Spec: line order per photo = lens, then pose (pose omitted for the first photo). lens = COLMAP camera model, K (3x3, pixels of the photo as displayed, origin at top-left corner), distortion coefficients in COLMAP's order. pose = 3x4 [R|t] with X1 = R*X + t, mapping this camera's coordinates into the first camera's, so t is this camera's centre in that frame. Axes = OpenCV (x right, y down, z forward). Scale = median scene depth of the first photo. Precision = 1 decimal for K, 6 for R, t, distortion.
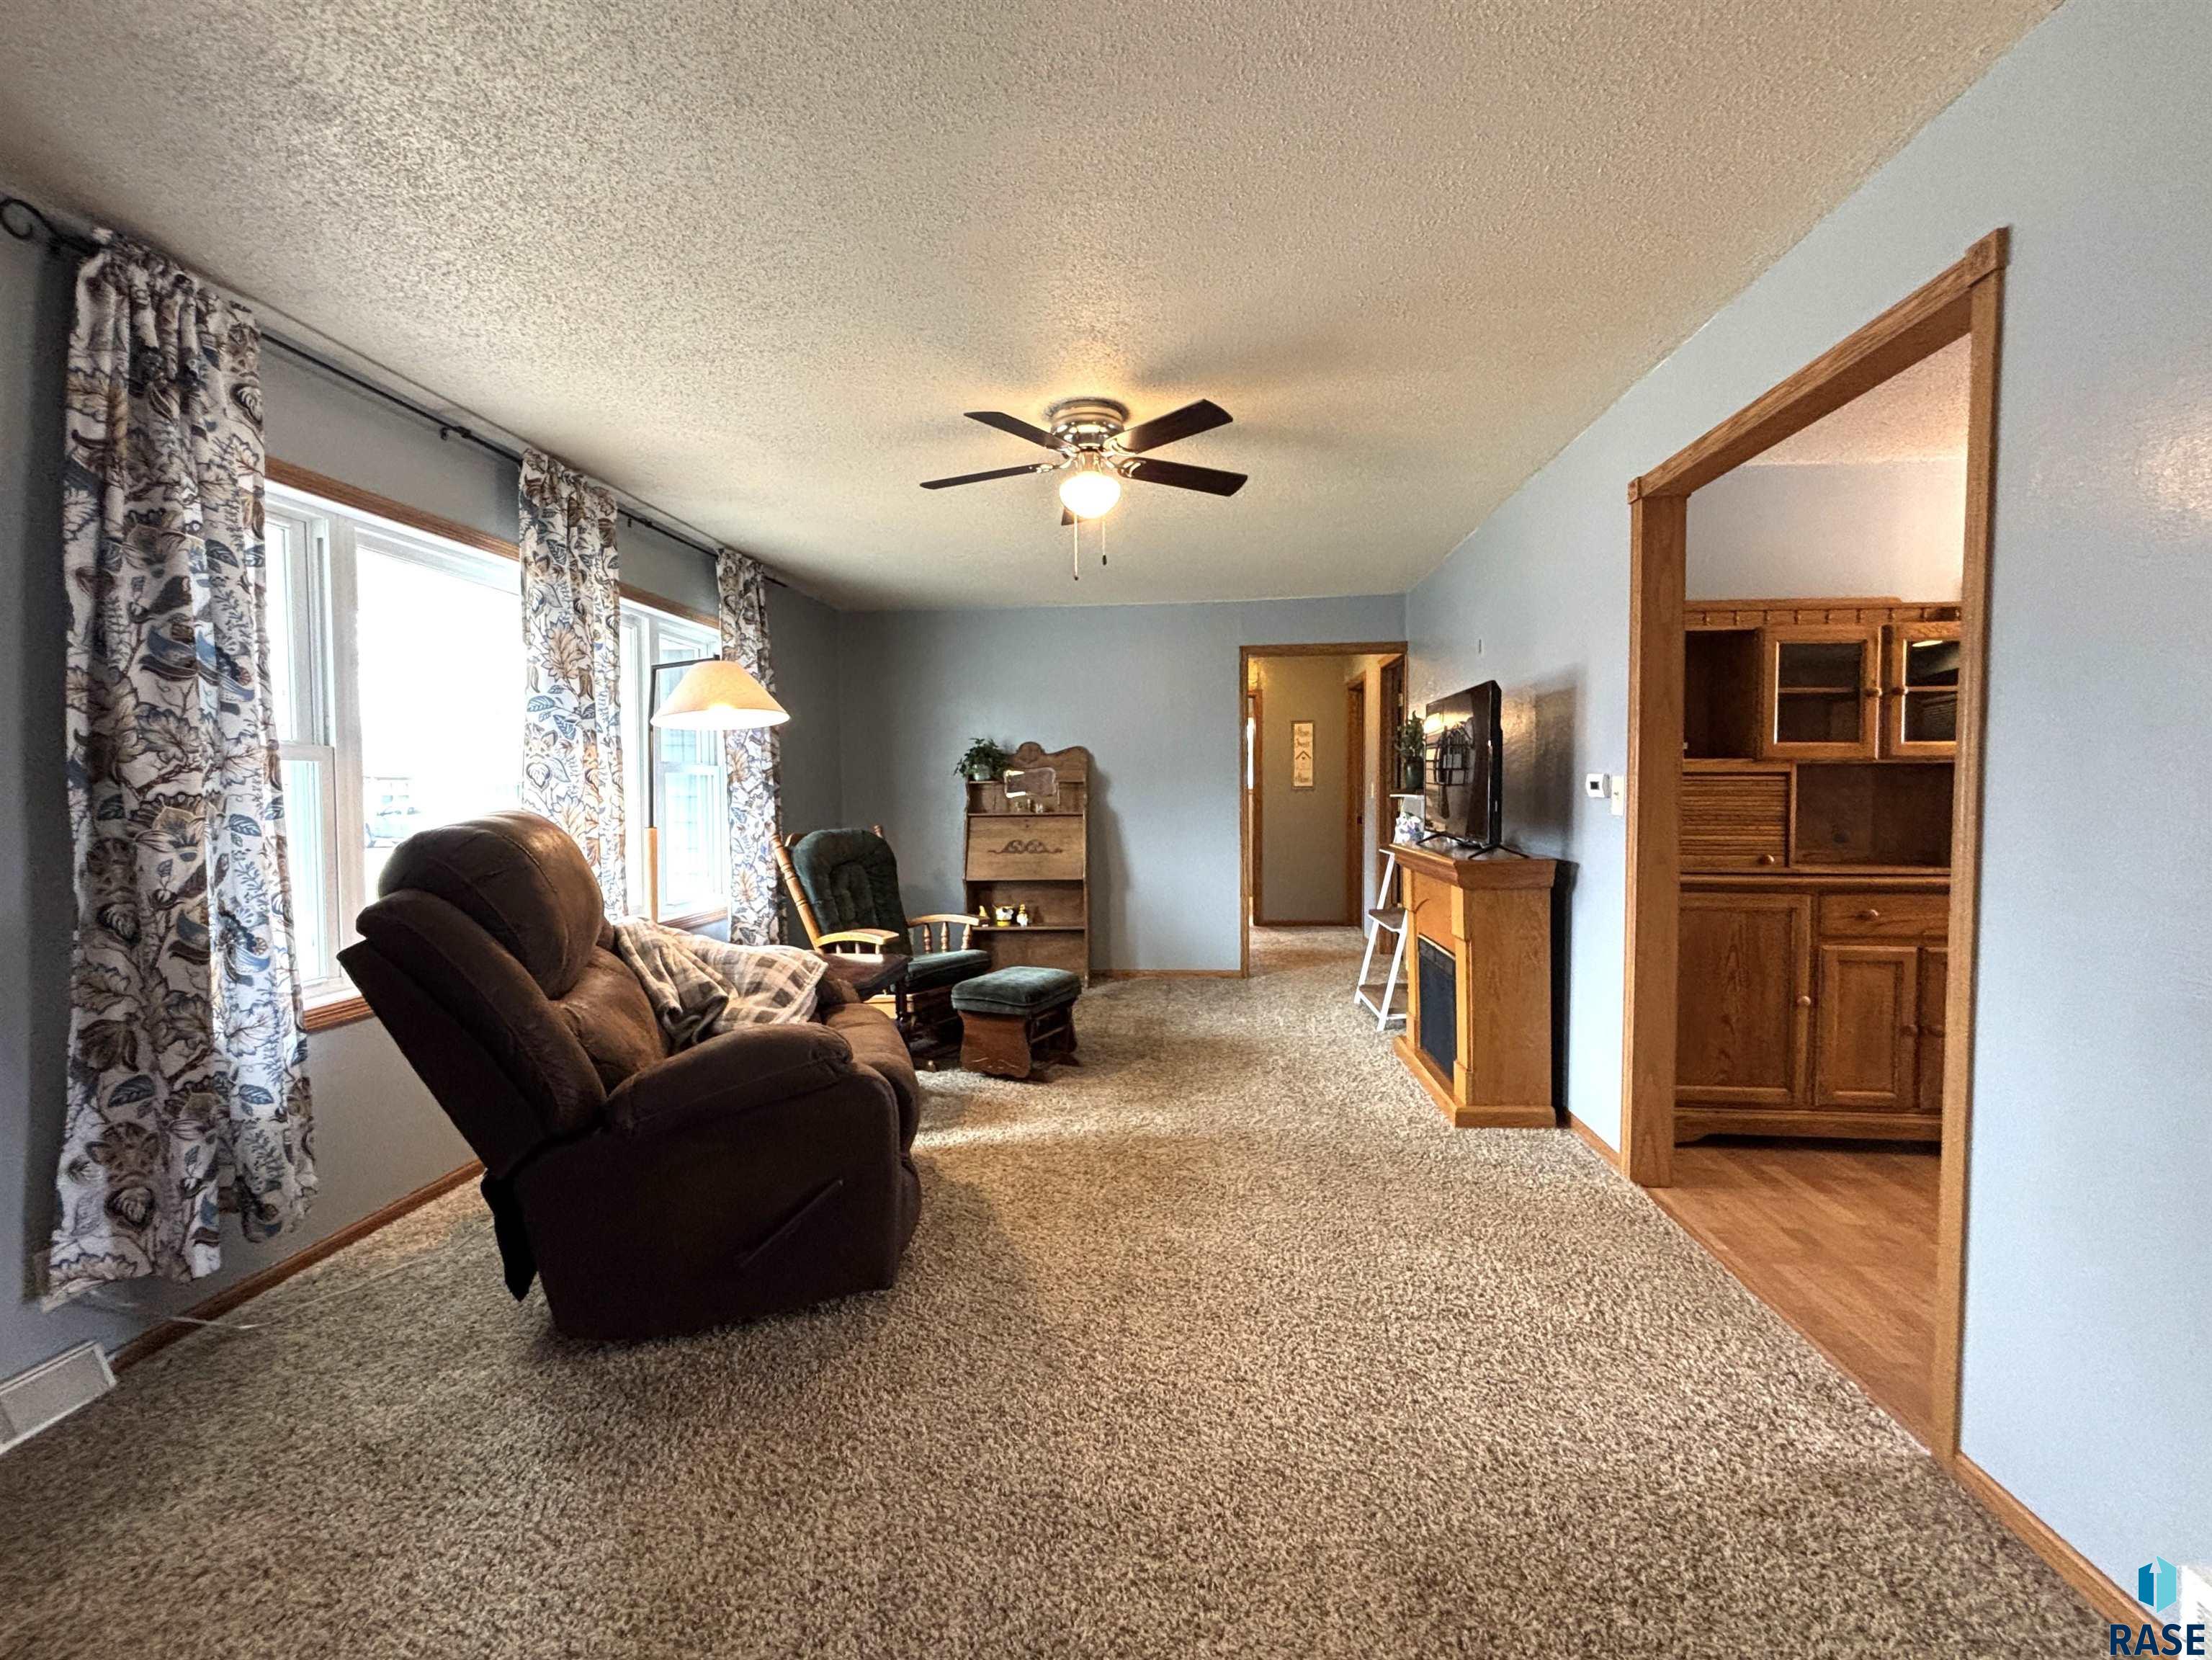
lens RADIAL K [[948.1, 0, 1096.0], [0, 948.1, 828.2], [0, 0, 1]] dist [0.010555, 0.000040]
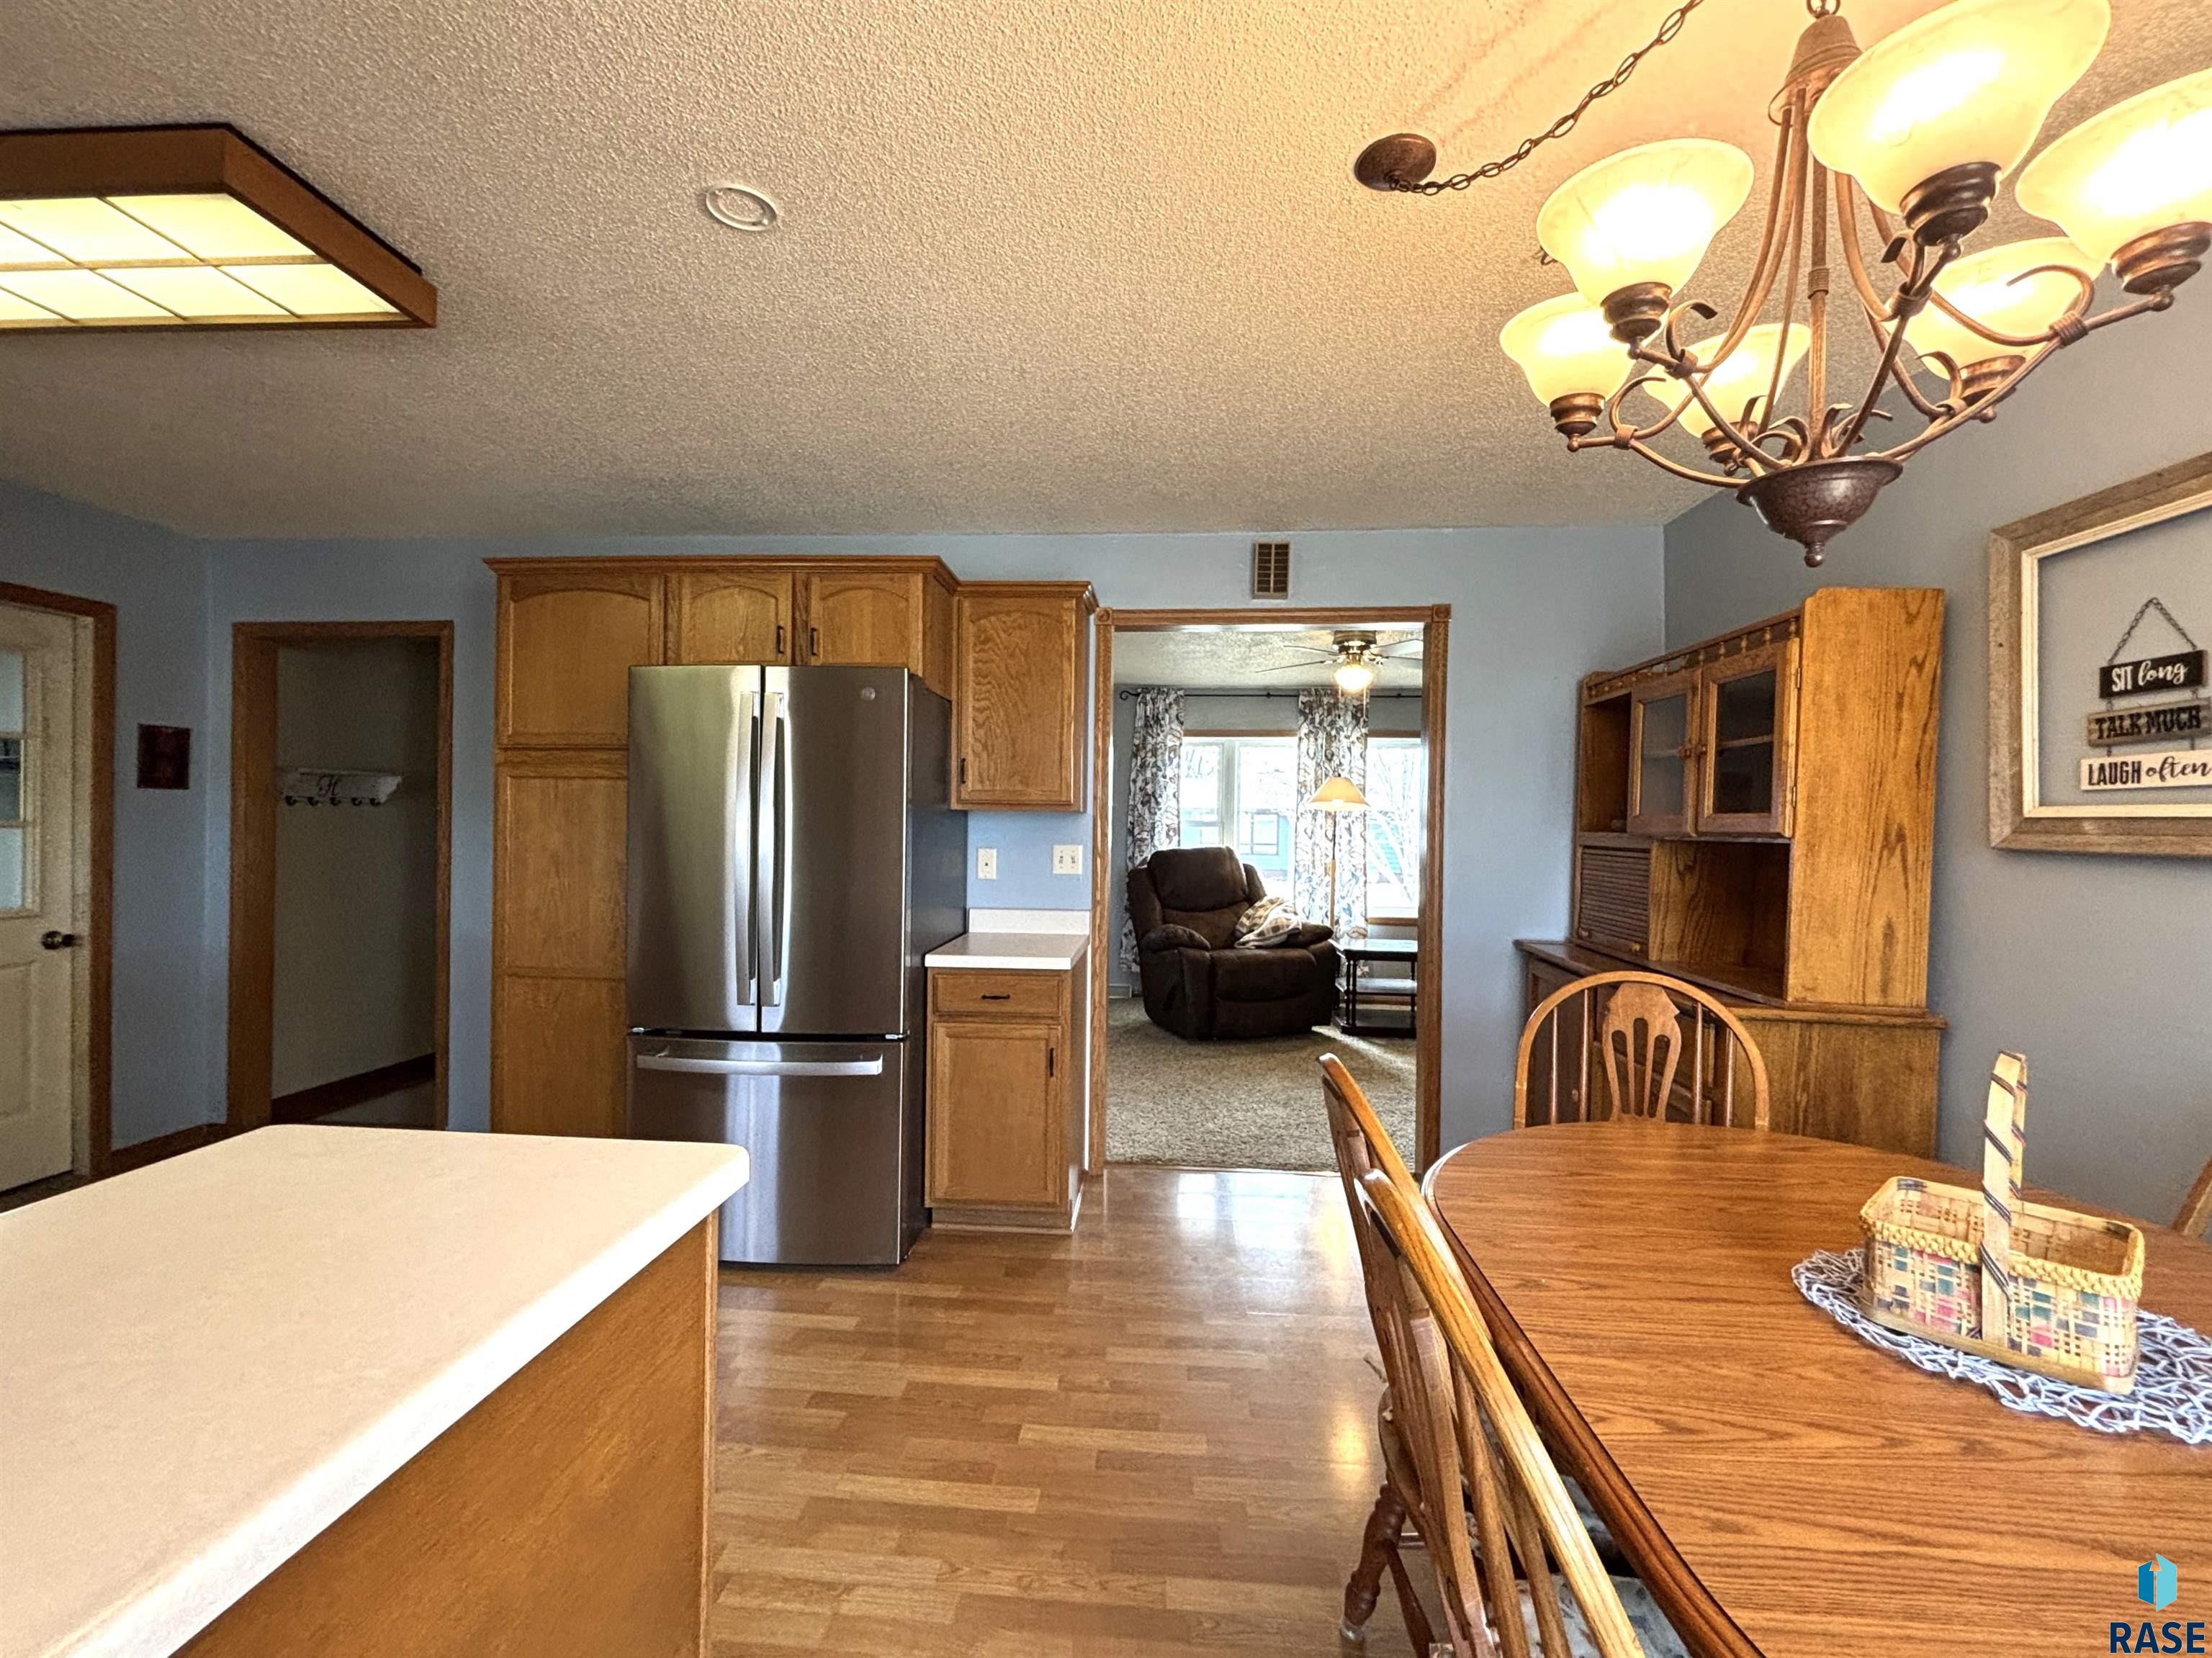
lens RADIAL K [[947.9, 0, 1096.0], [0, 947.9, 827.2], [0, 0, 1]] dist [0.010555, 0.000040]
pose [[0.011129, 0.007766, -0.999908, 1.807516], [-0.053363, 0.998549, 0.007161, -0.065315], [0.998513, 0.053279, 0.011527, 0.547233]]
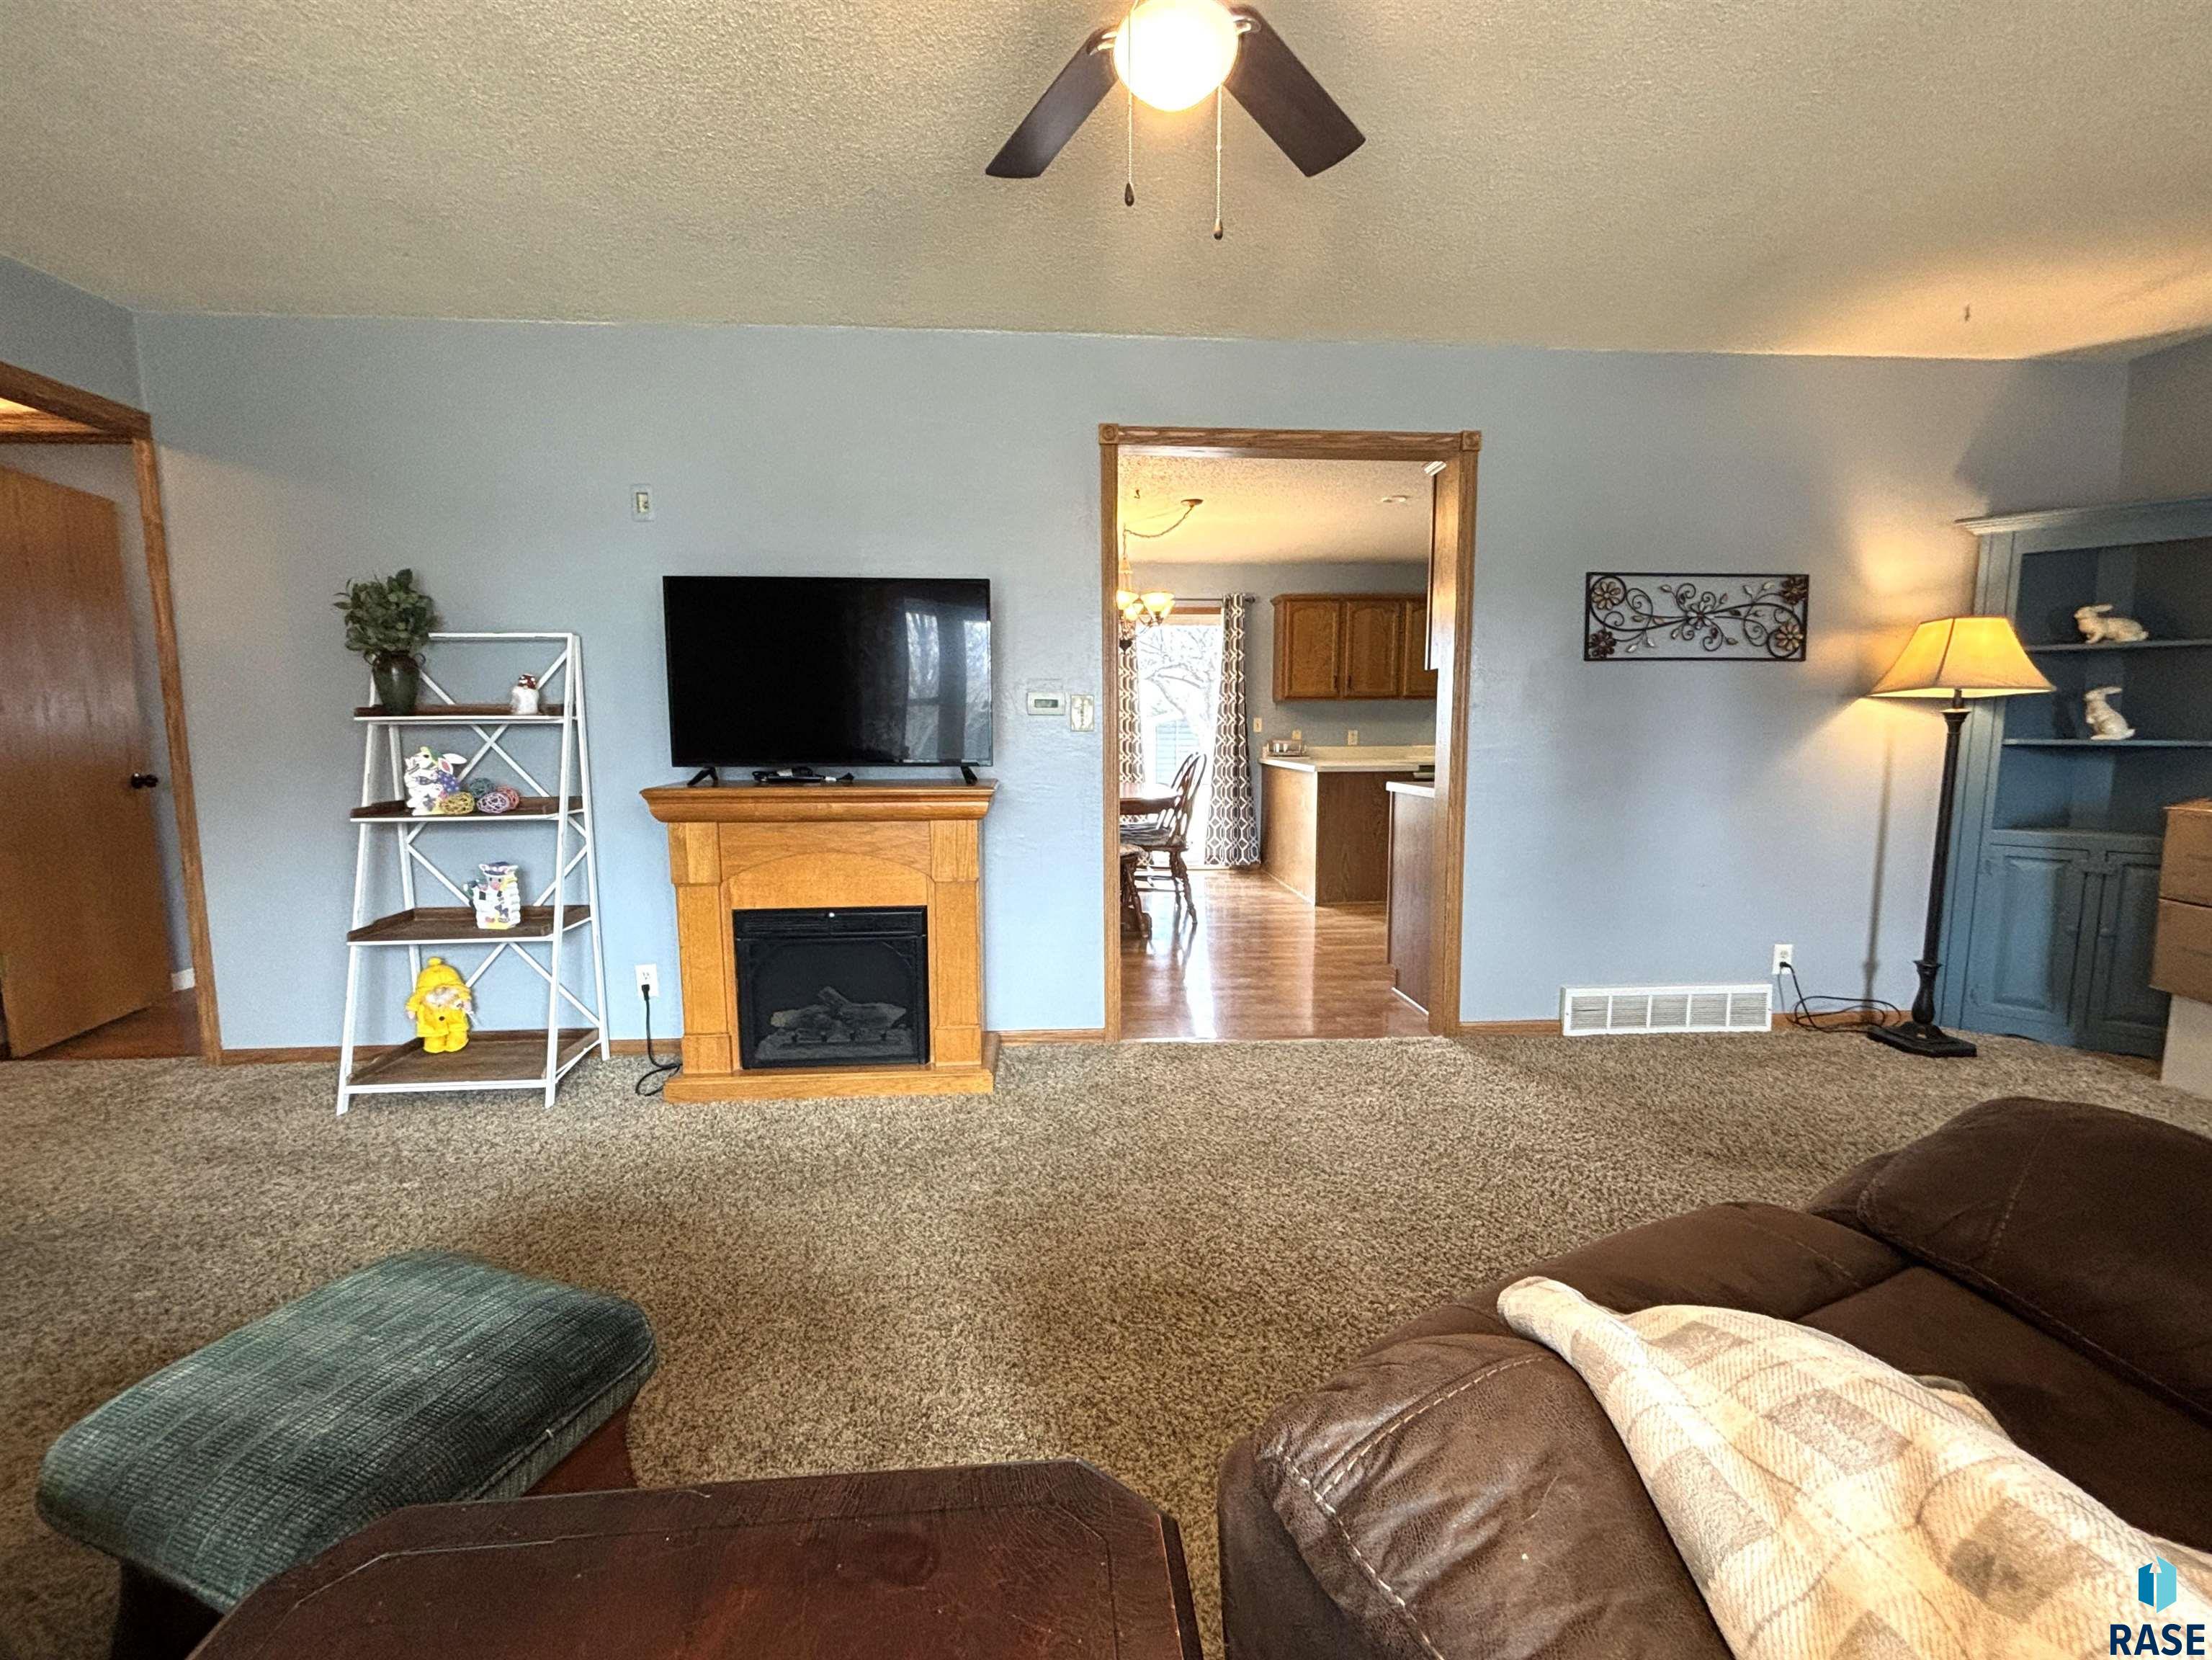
lens RADIAL K [[889.9, 0, 1115.9], [0, 889.9, 821.7], [0, 0, 1]] dist [-0.000450, 0.000002]
pose [[-0.150959, -0.096772, 0.983792, -0.491466], [0.048108, 0.993298, 0.105089, -0.015258], [-0.987369, 0.063193, -0.145292, 1.168778]]
